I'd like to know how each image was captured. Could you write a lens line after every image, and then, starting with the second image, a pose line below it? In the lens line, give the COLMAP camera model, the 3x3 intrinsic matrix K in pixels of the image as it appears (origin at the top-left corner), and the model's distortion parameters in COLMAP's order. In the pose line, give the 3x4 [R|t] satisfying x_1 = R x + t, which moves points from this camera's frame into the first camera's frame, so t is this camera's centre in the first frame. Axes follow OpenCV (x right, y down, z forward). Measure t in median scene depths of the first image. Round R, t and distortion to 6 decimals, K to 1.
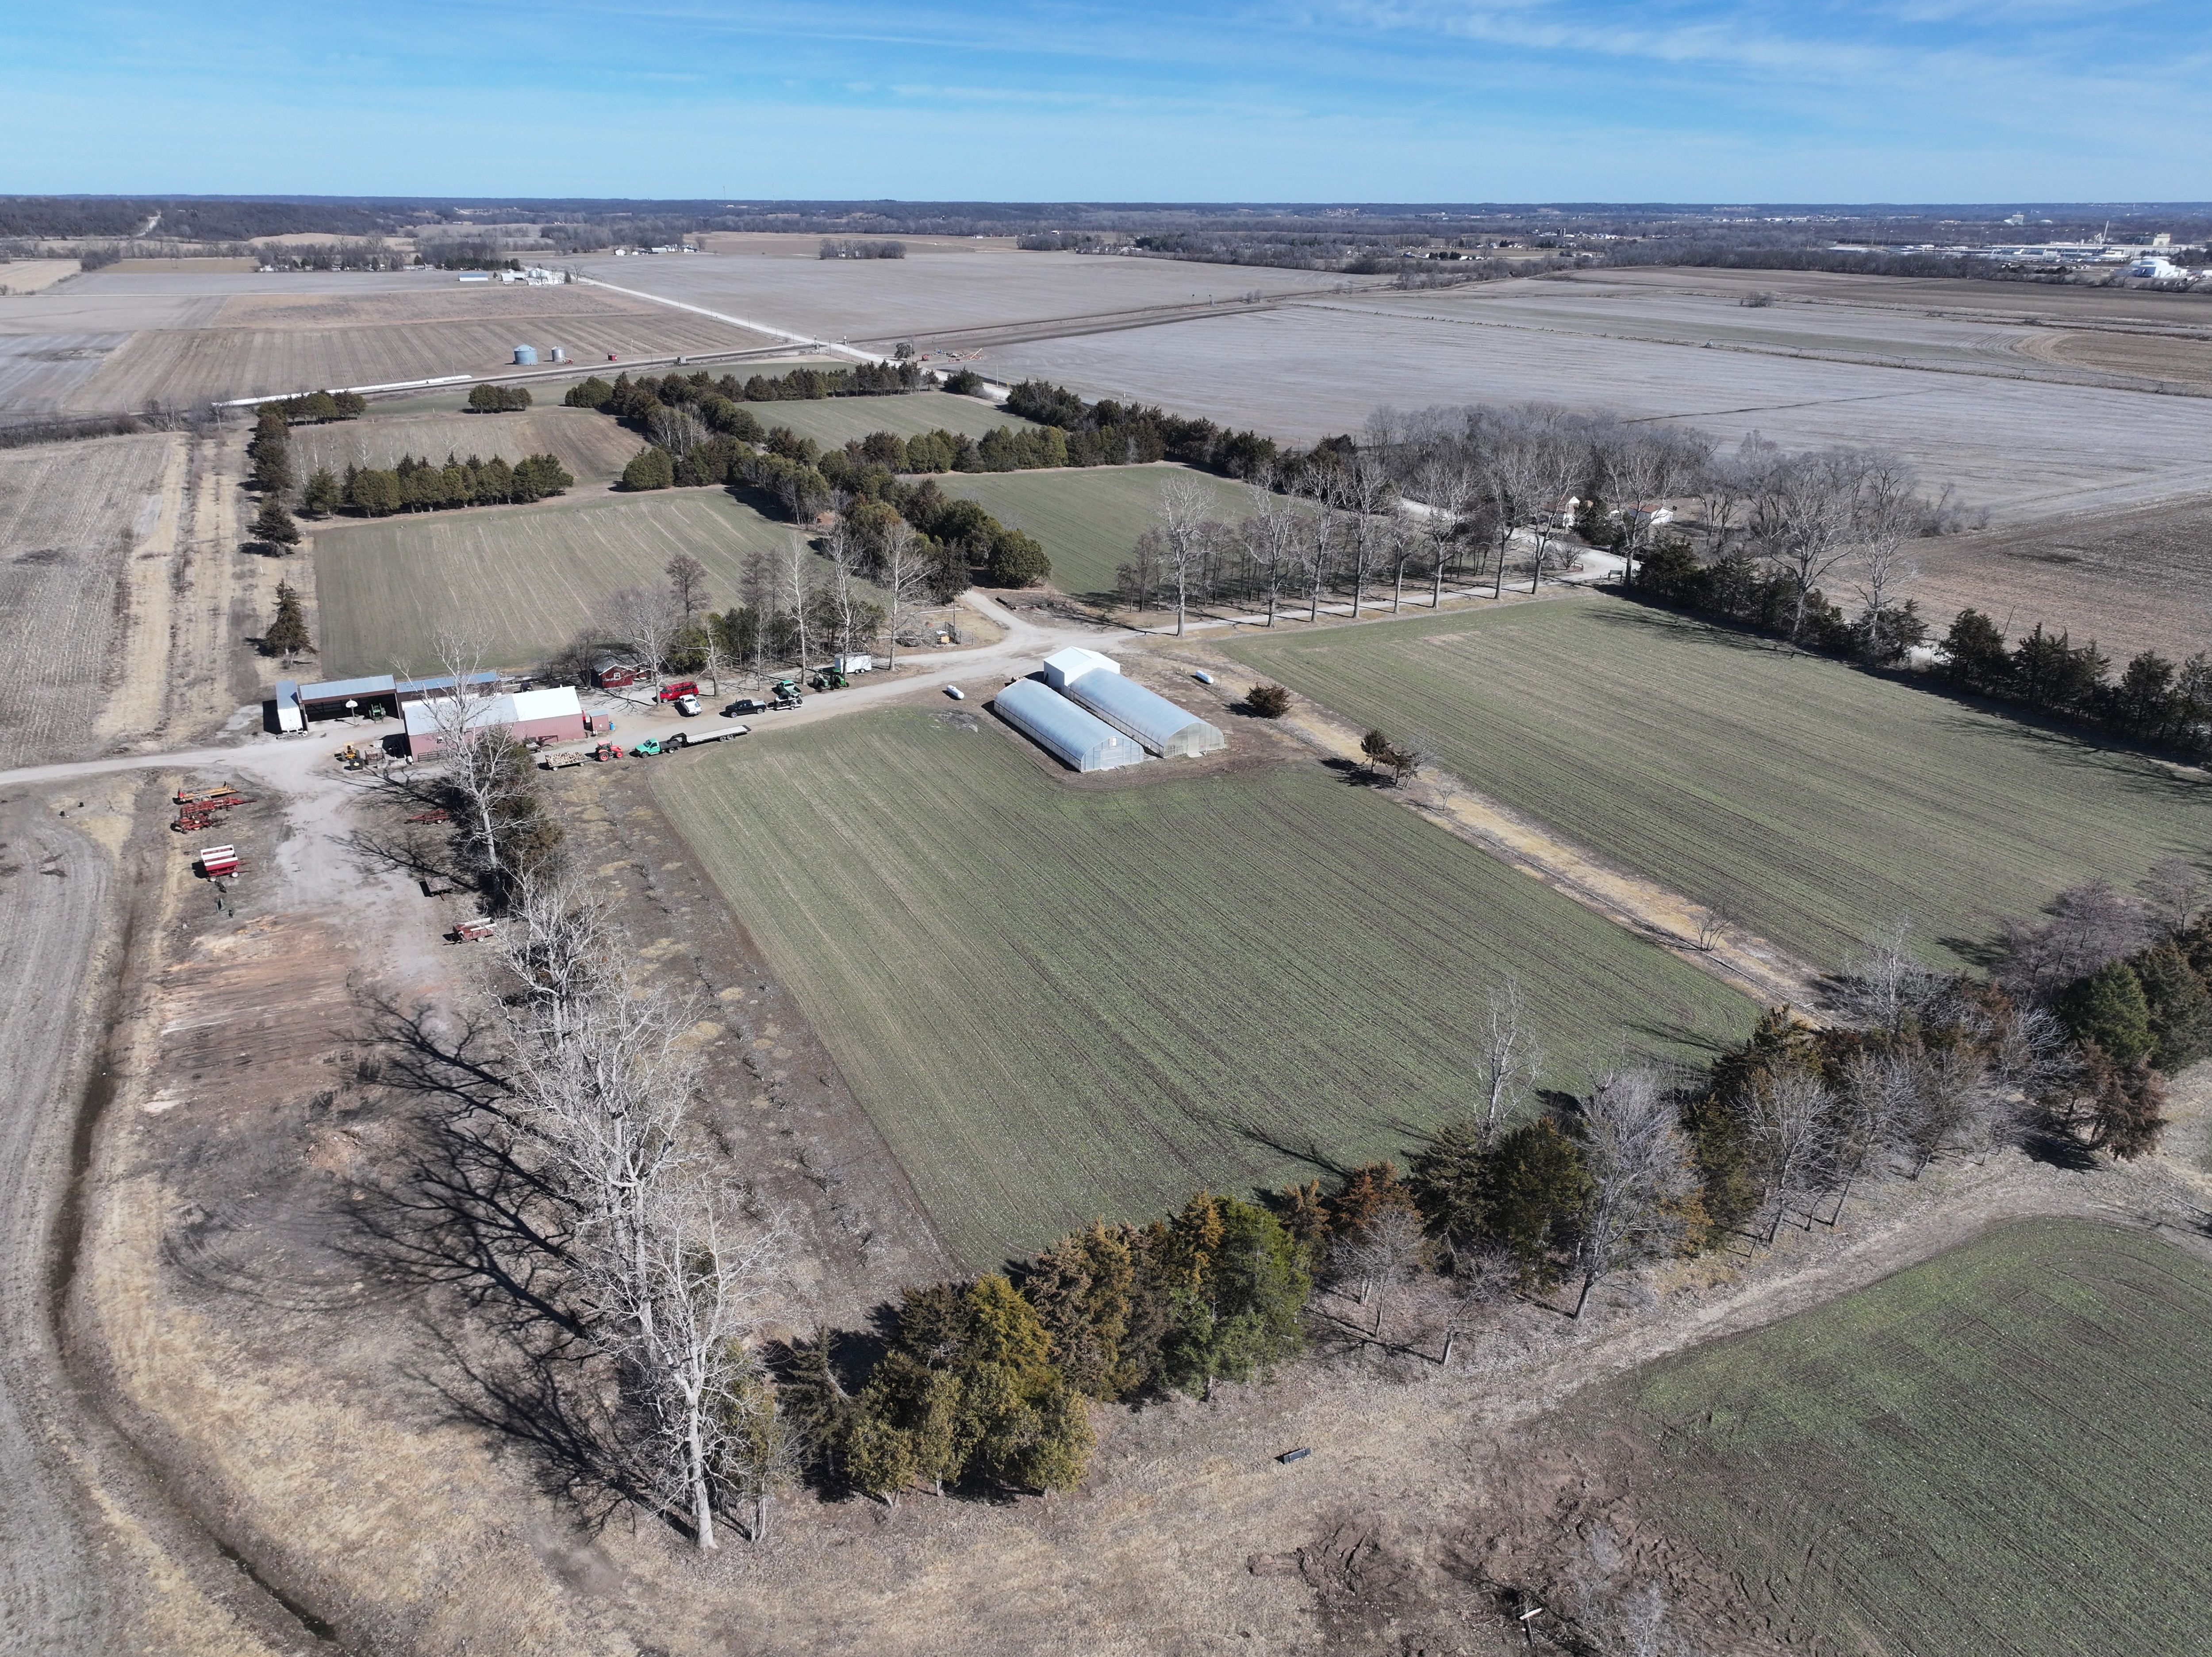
lens RADIAL K [[1538.0, 0, 1106.0], [0, 1538.0, 828.5], [0, 0, 1]] dist [-0.010260, 0.025513]
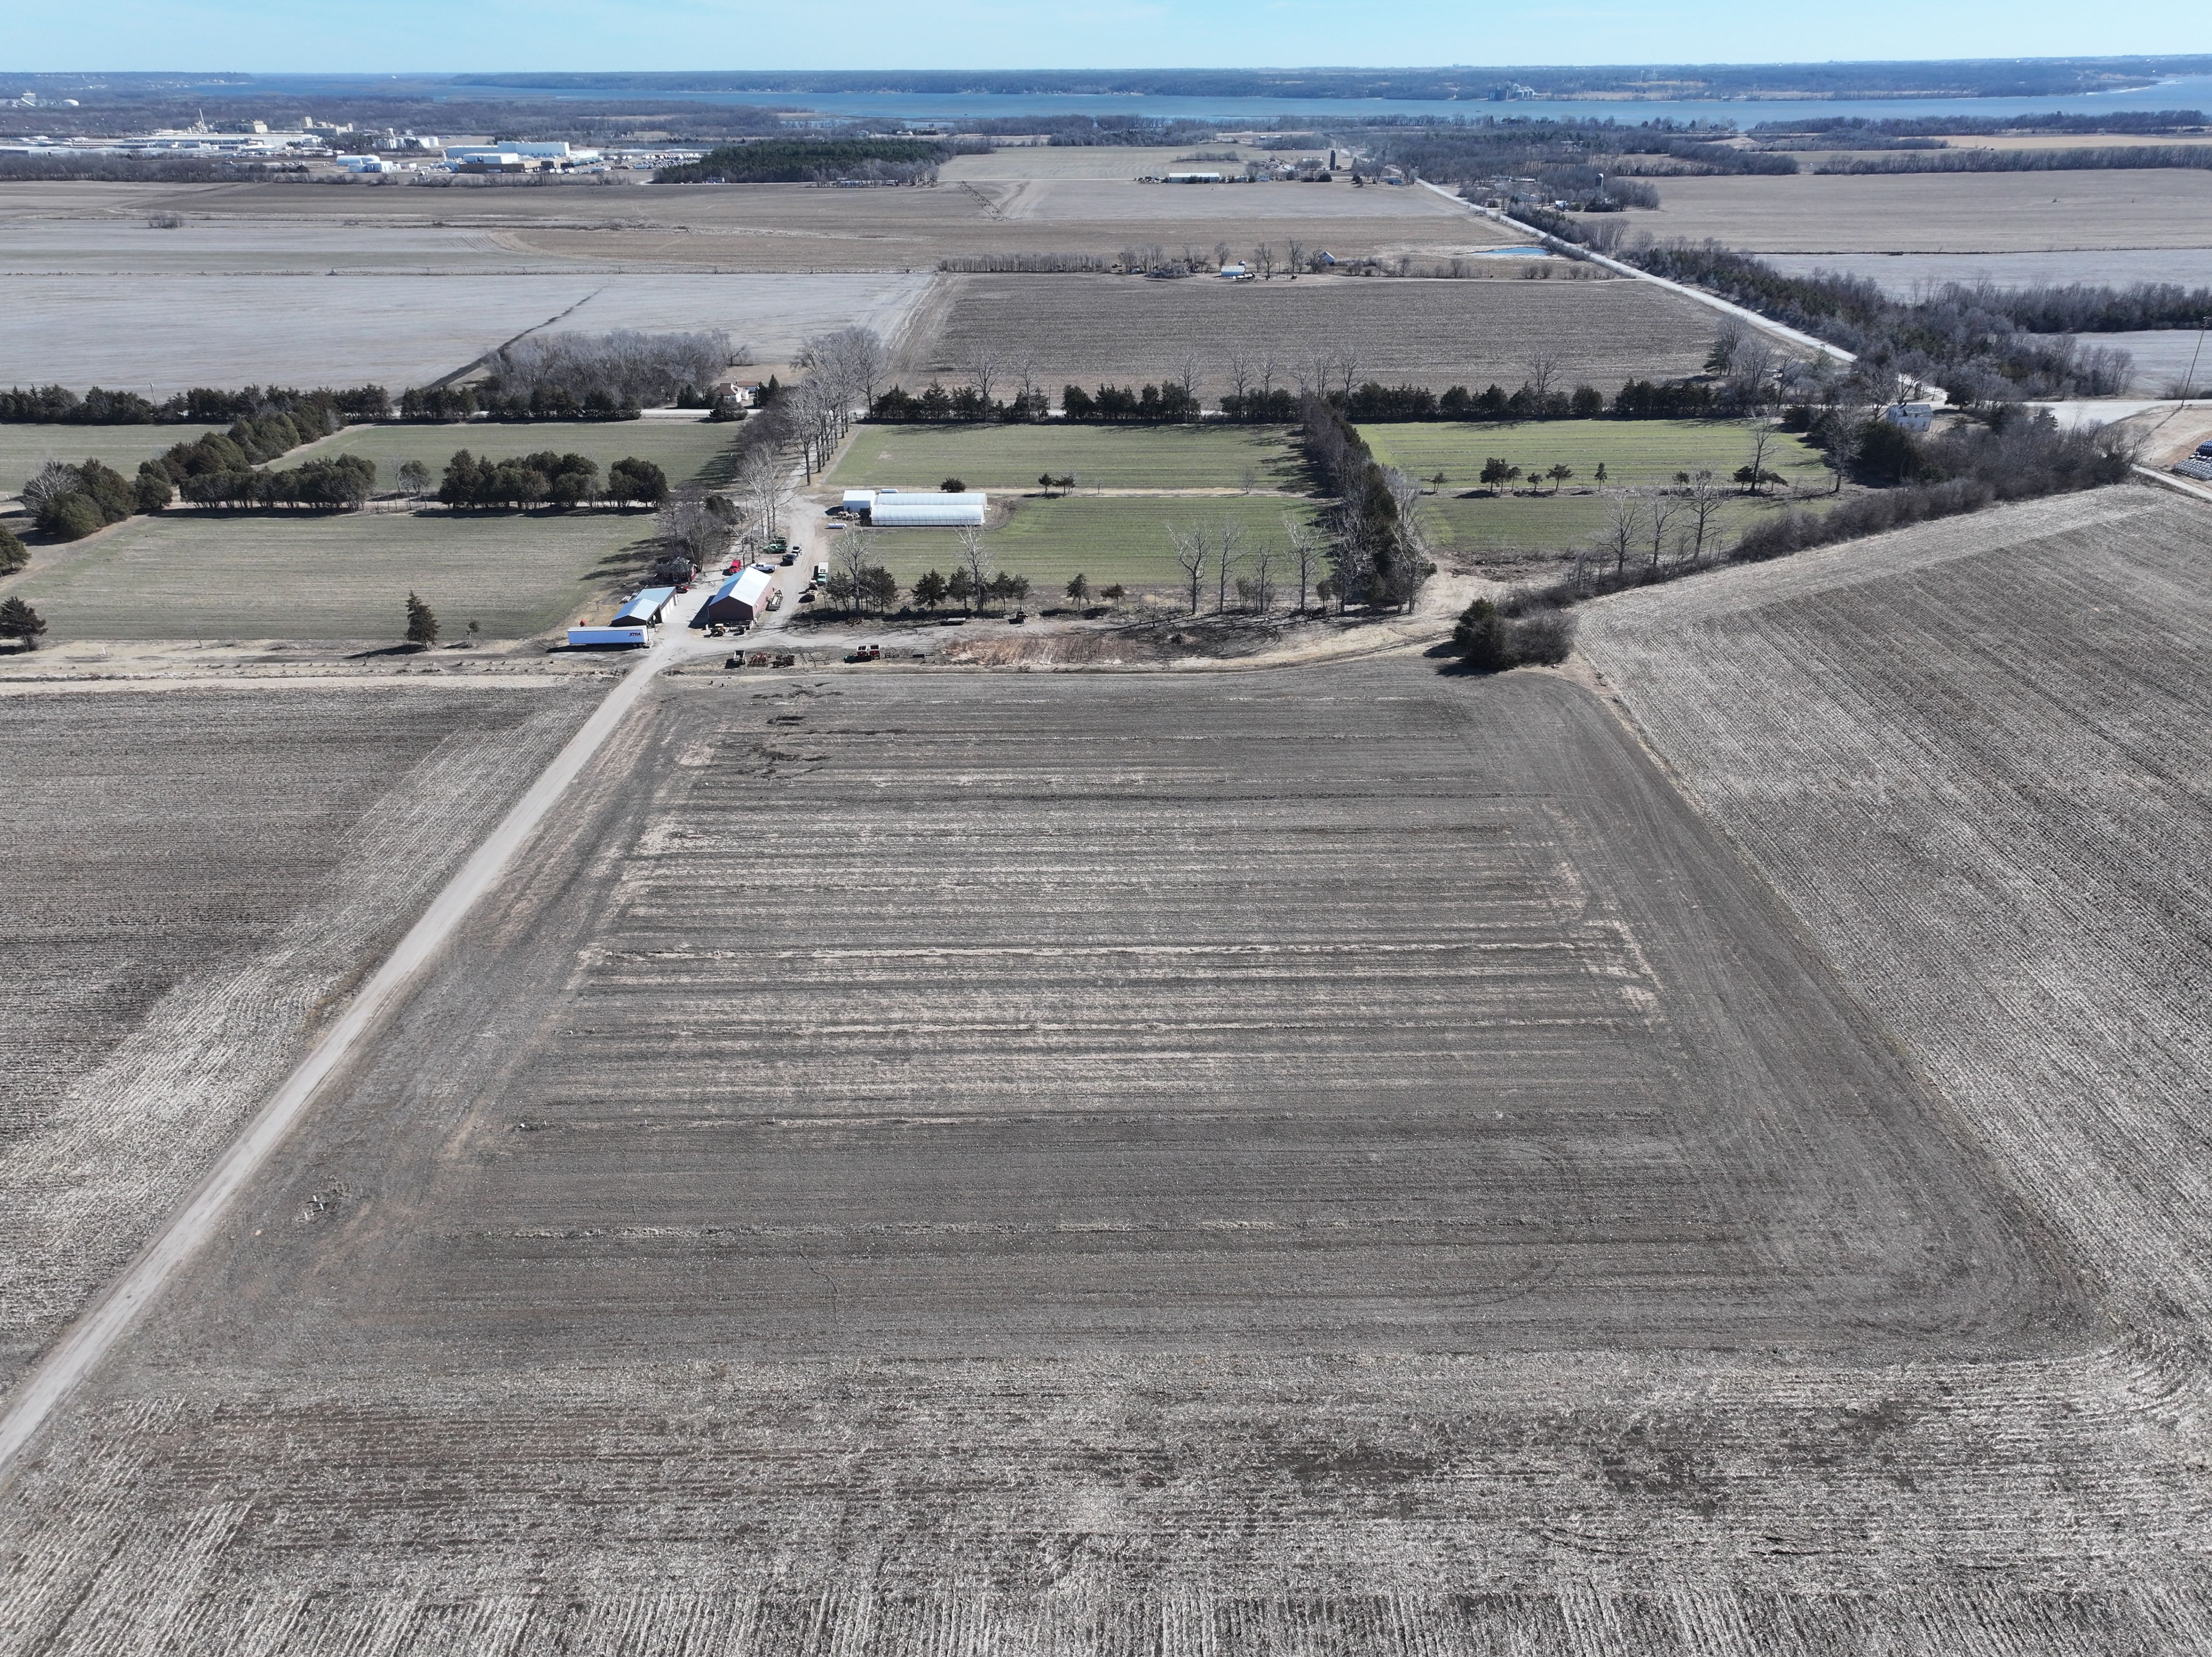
lens RADIAL K [[1538.0, 0, 1106.0], [0, 1538.0, 828.5], [0, 0, 1]] dist [-0.010260, 0.025513]
pose [[0.447914, -0.401642, 0.798785, -1.646065], [0.342839, 0.902282, 0.261437, -0.141756], [-0.825733, 0.156754, 0.541843, -0.179421]]
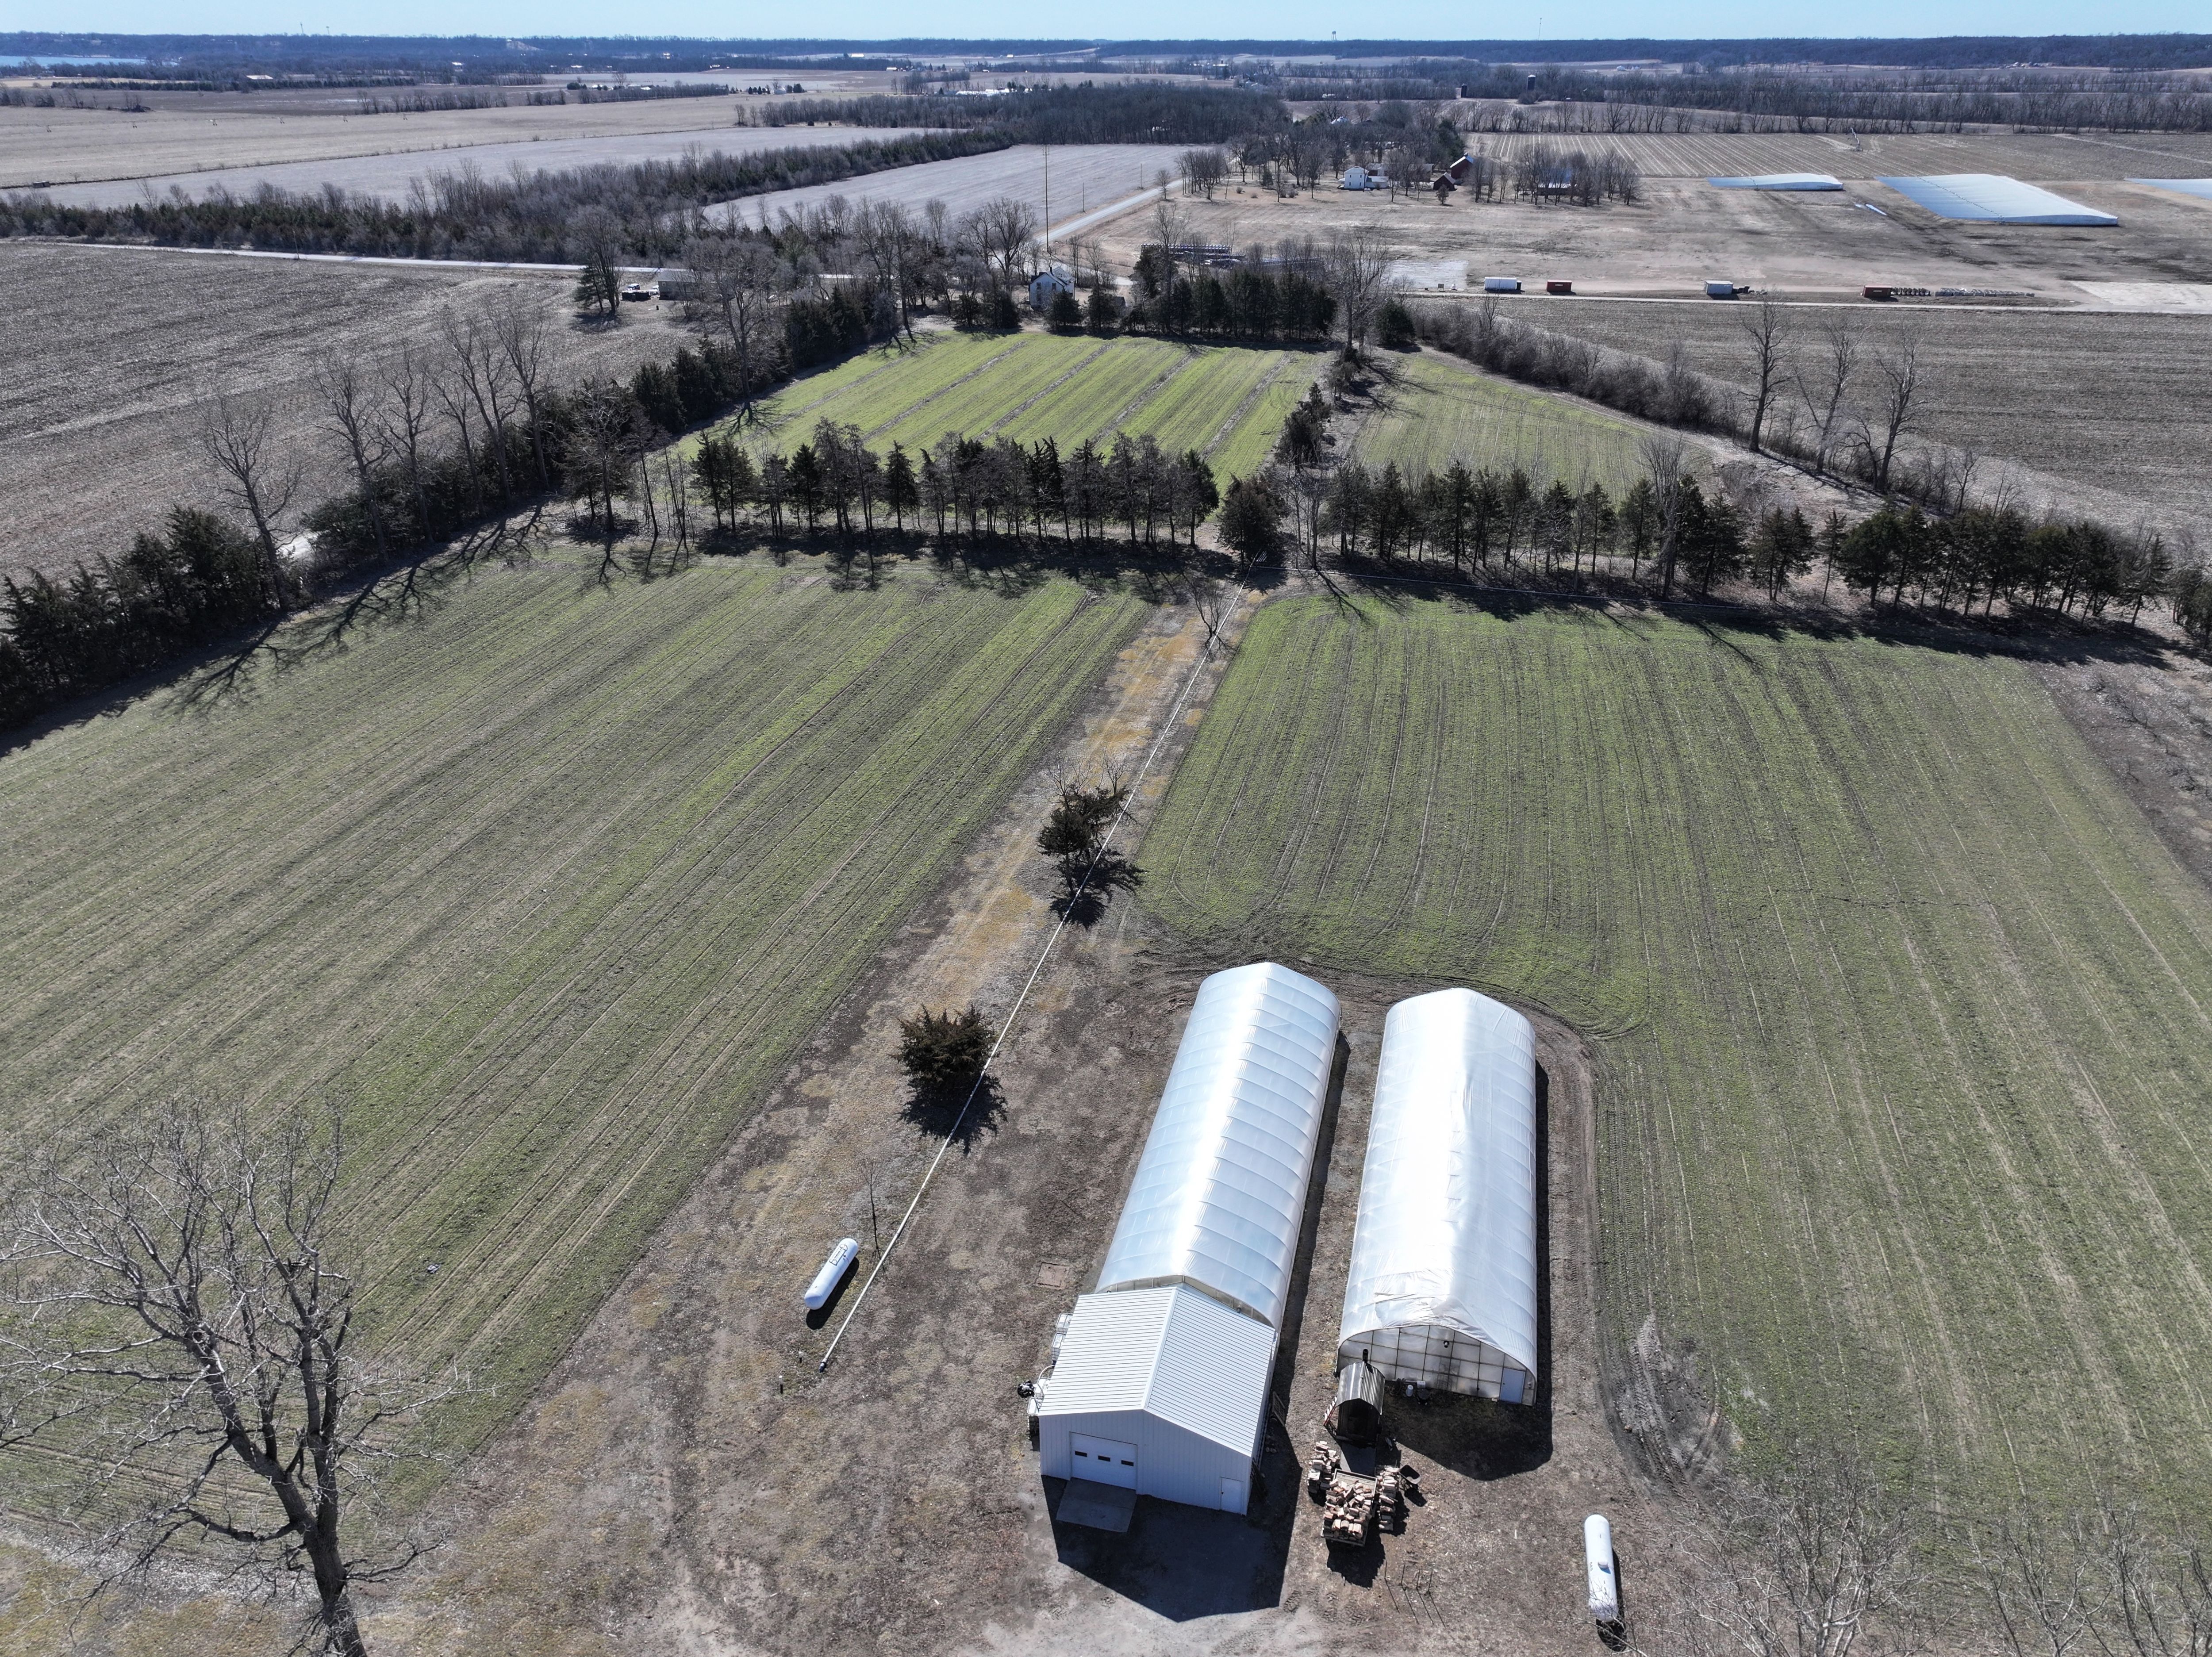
lens RADIAL K [[1538.0, 0, 1106.0], [0, 1538.0, 828.5], [0, 0, 1]] dist [-0.010260, 0.025513]
pose [[-0.761473, -0.298800, 0.575220, -0.162906], [0.241677, 0.692553, 0.679678, -0.426659], [-0.601458, 0.656574, -0.455147, 1.188206]]
